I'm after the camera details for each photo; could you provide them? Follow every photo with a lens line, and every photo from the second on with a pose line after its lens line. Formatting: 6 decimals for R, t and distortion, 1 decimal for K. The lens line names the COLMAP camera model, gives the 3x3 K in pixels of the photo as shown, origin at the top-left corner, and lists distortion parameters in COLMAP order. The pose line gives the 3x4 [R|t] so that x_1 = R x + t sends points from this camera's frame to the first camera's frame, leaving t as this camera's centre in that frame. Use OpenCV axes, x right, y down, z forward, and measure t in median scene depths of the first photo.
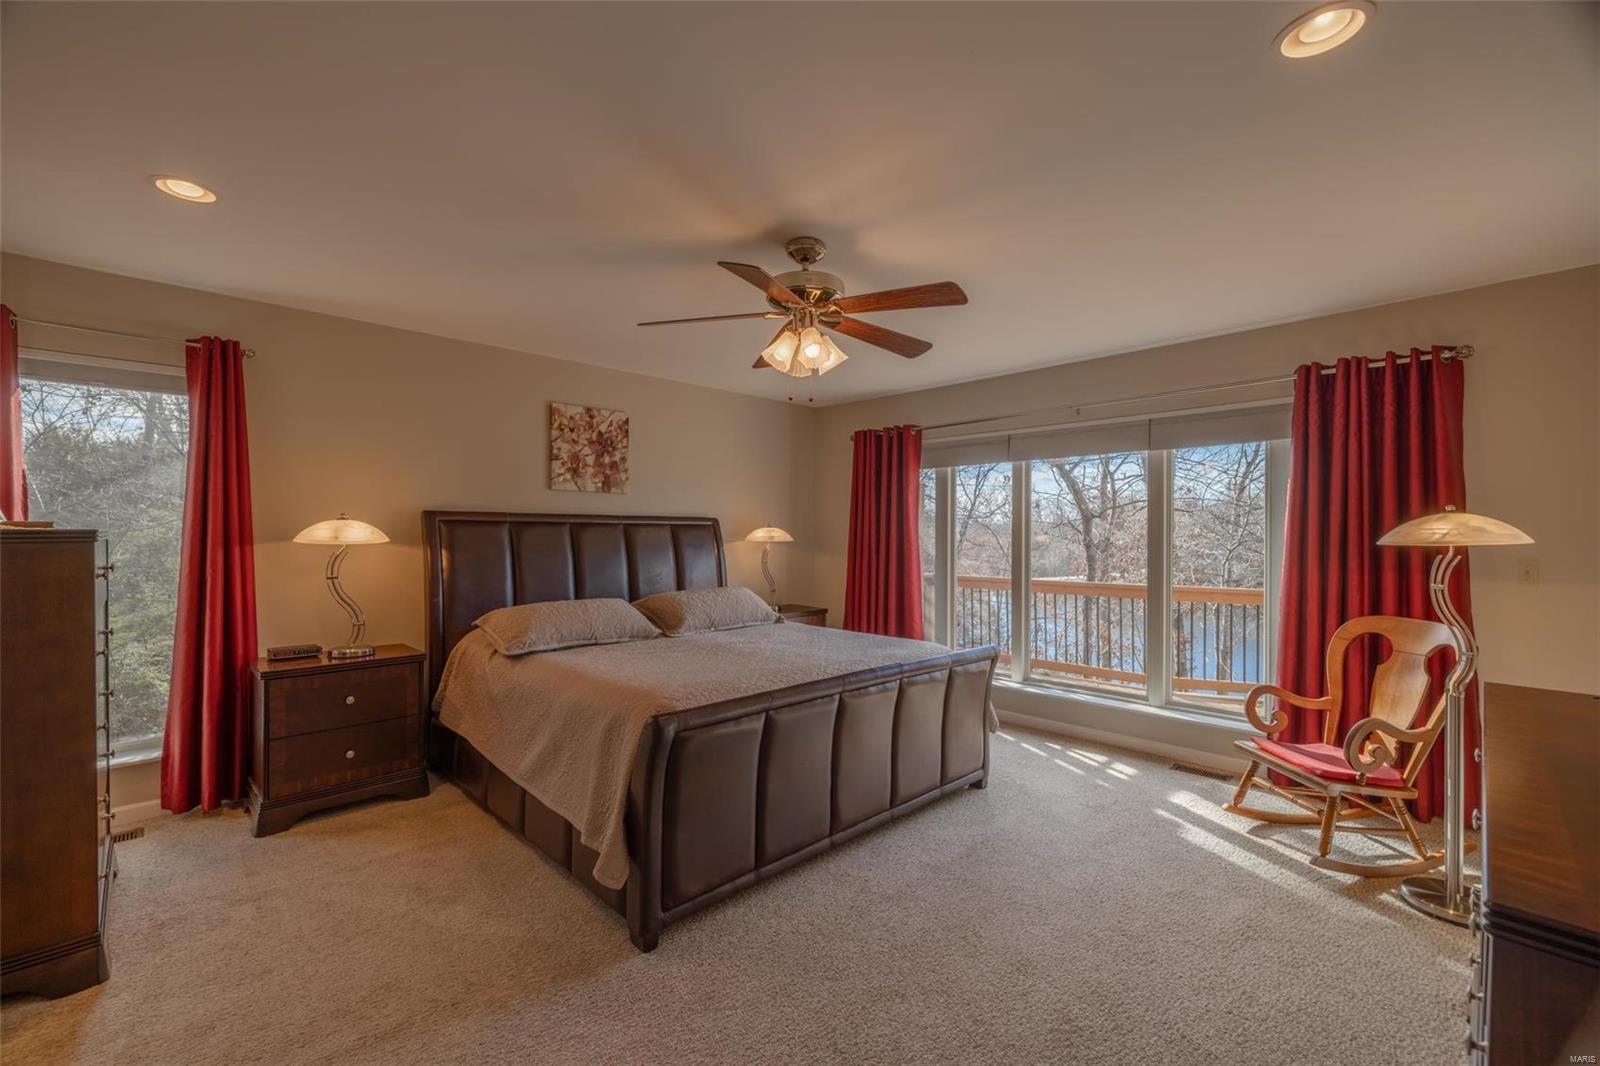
lens RADIAL K [[659.4, 0, 803.2], [0, 659.4, 536.5], [0, 0, 1]] dist [0.003722, 0.000310]
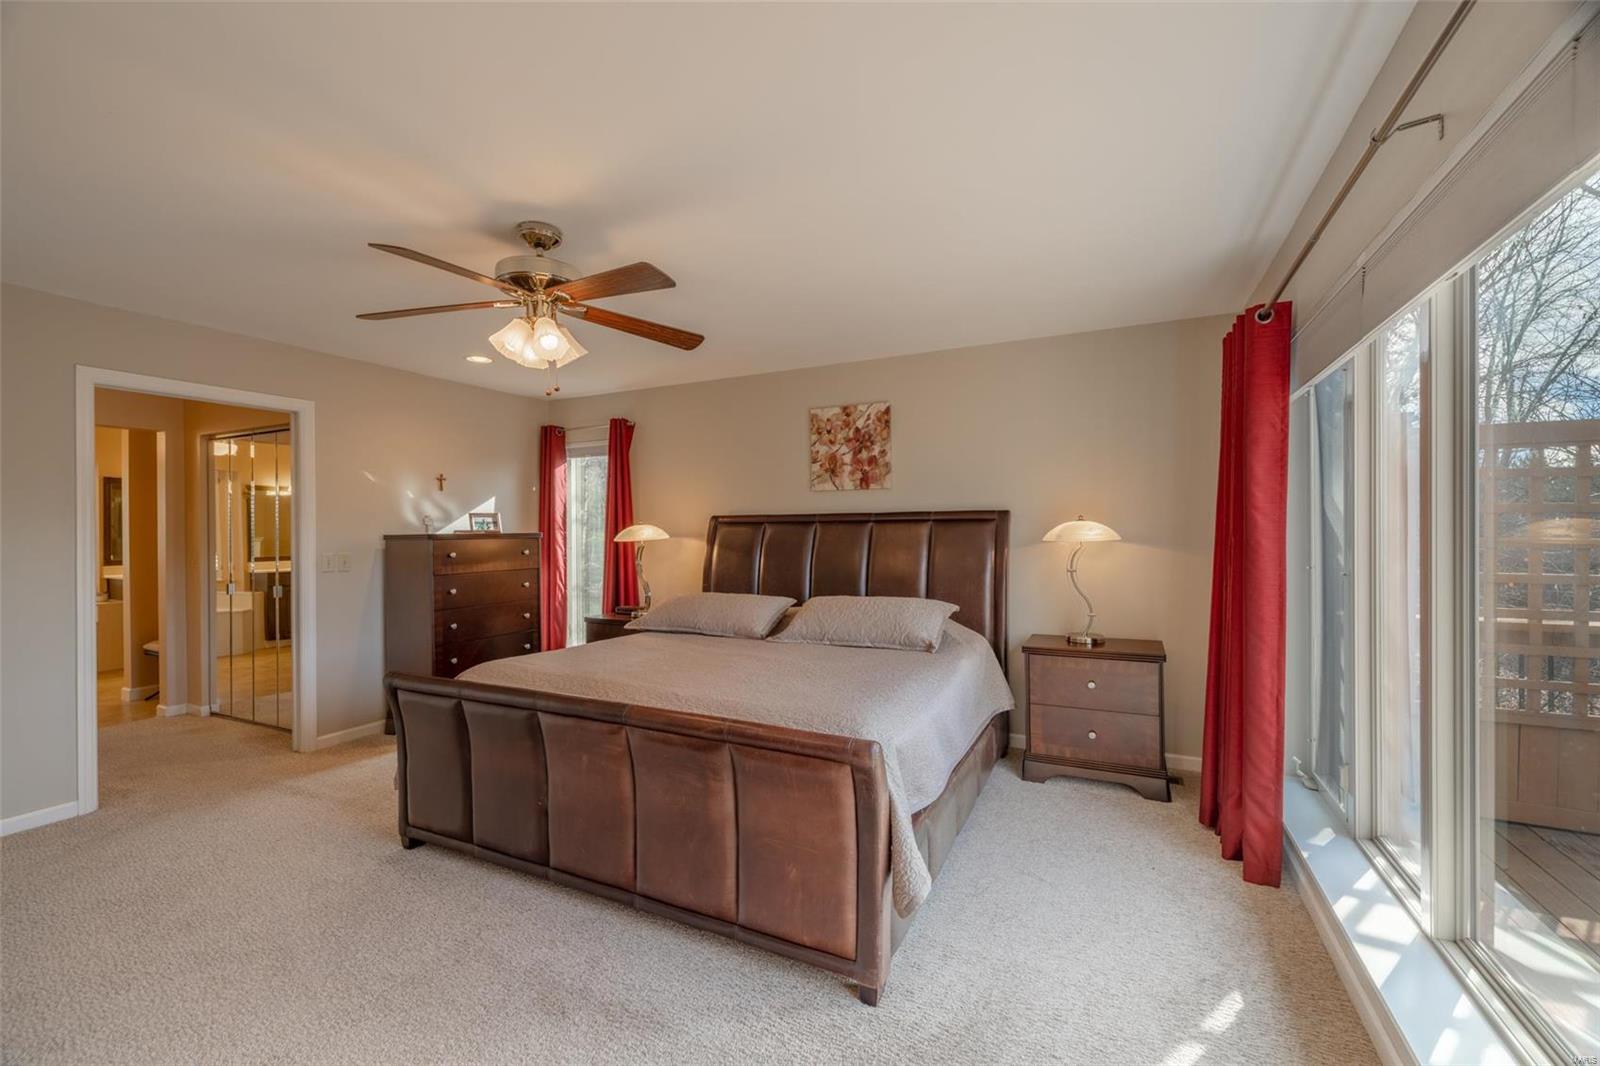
lens RADIAL K [[659.4, 0, 797.4], [0, 659.4, 531.7], [0, 0, 1]] dist [0.003722, 0.000310]
pose [[0.339499, -0.007630, -0.940575, 0.578661], [0.002773, 0.999971, -0.007111, 0.002356], [0.940602, -0.000194, 0.339511, 0.577825]]
